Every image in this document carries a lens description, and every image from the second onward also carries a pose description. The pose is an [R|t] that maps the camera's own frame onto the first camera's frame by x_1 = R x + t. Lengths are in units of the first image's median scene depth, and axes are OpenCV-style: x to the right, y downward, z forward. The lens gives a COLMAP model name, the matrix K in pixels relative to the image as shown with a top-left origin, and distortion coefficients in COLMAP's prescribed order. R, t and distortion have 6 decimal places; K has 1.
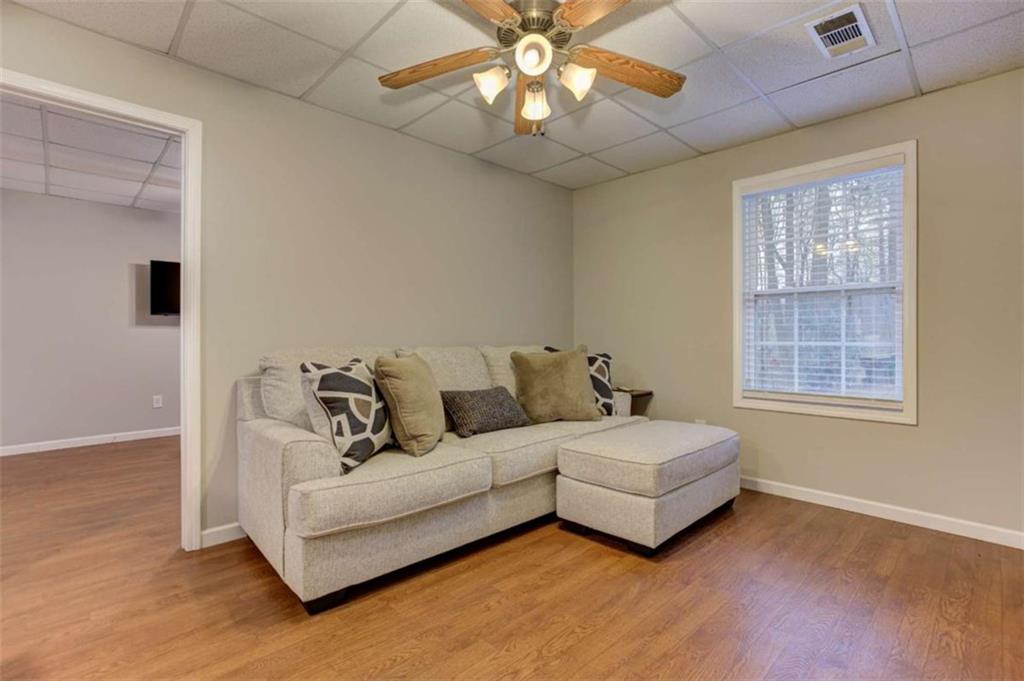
lens RADIAL K [[487.0, 0, 502.2], [0, 487.0, 337.4], [0, 0, 1]] dist [-0.025984, 0.007241]
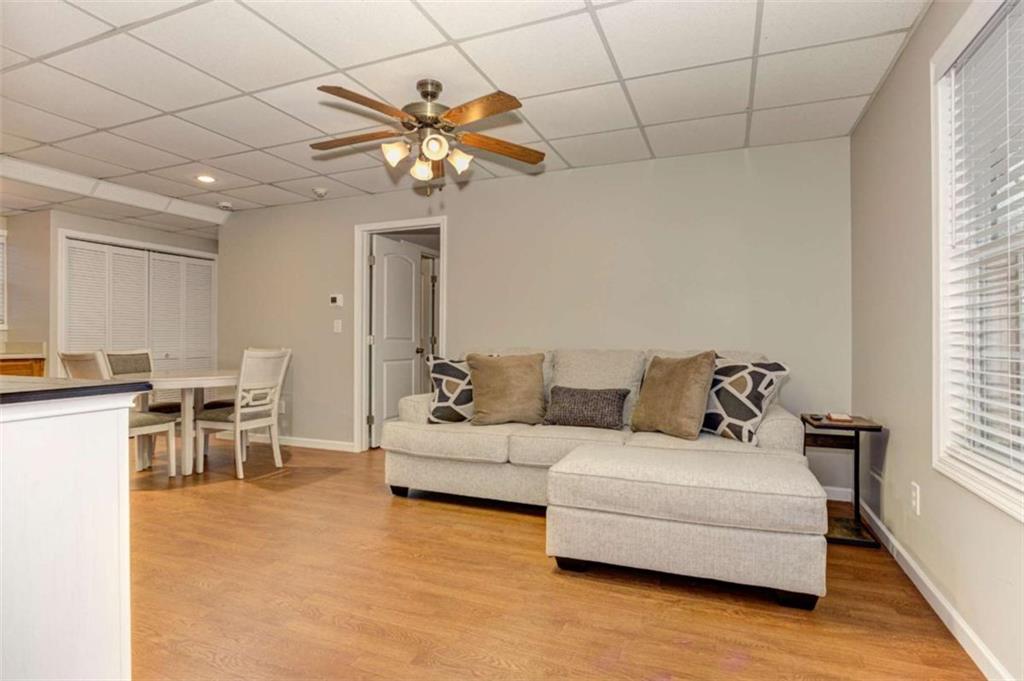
lens RADIAL K [[502.7, 0, 529.5], [0, 502.7, 336.0], [0, 0, 1]] dist [-0.013444, 0.006334]
pose [[0.437969, -0.002299, -0.898987, 1.207563], [-0.000479, 0.999996, -0.002791, -0.010567], [0.898990, 0.001653, 0.437966, 0.507086]]
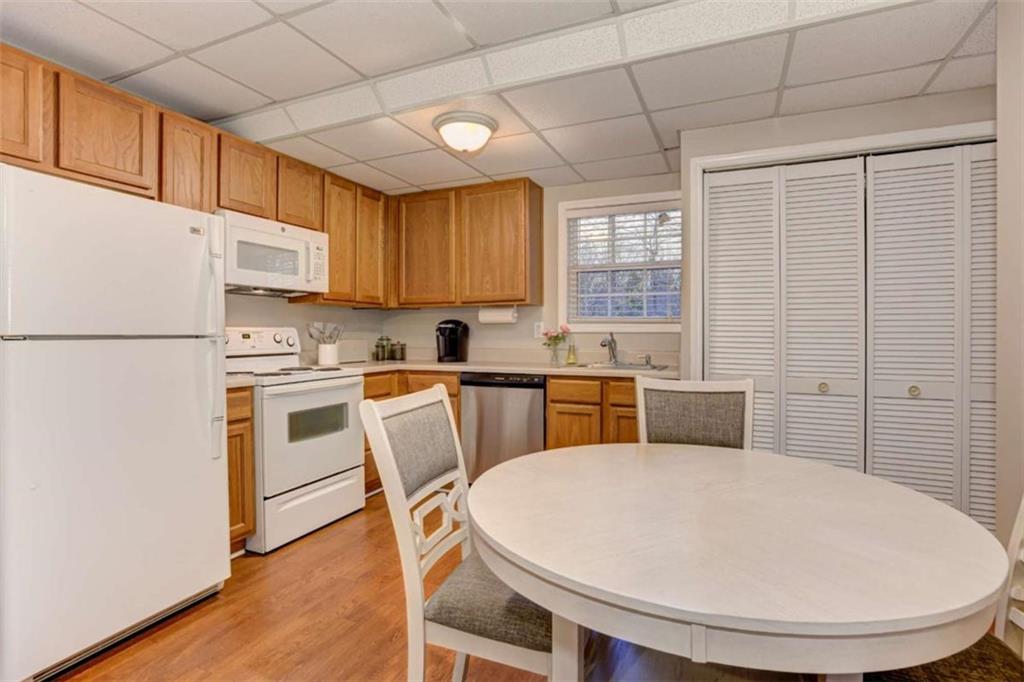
lens RADIAL K [[487.0, 0, 490.0], [0, 487.0, 334.6], [0, 0, 1]] dist [-0.025984, 0.007241]
pose [[-0.931836, 0.002836, -0.362869, -0.587643], [-0.000662, 0.999955, 0.009516, -0.047895], [0.362880, 0.009107, -0.931791, 0.562895]]
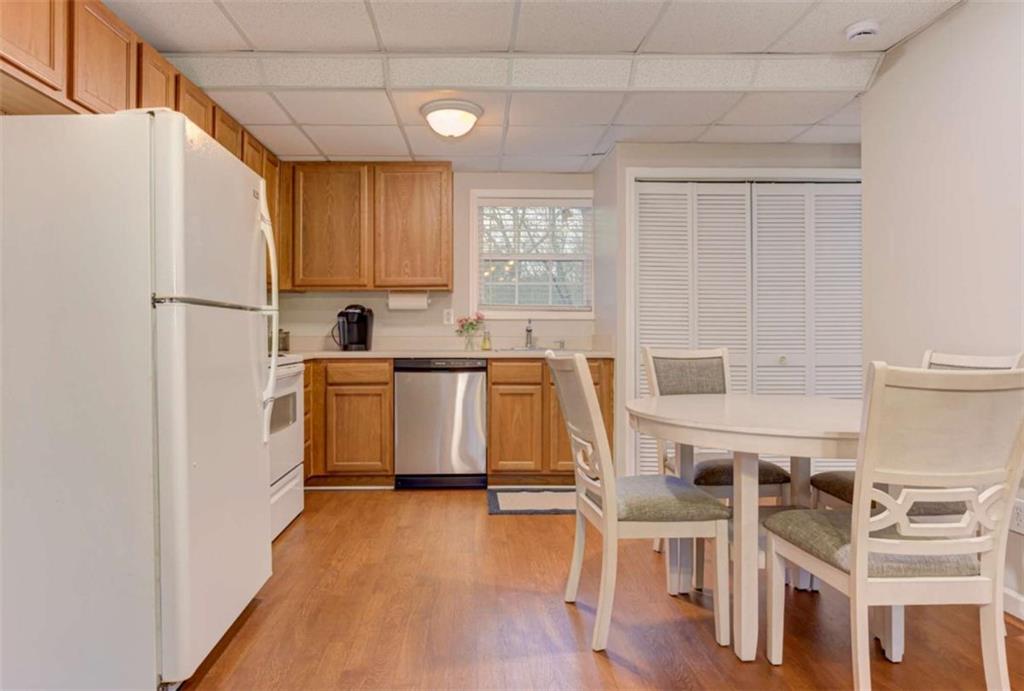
lens RADIAL K [[608.5, 0, 465.8], [0, 608.5, 325.8], [0, 0, 1]] dist [-0.020218, 0.001162]
pose [[-0.689707, -0.008802, -0.724035, 0.057877], [-0.000847, 0.999935, -0.011349, 0.002765], [0.724088, -0.007214, -0.689670, 0.509153]]
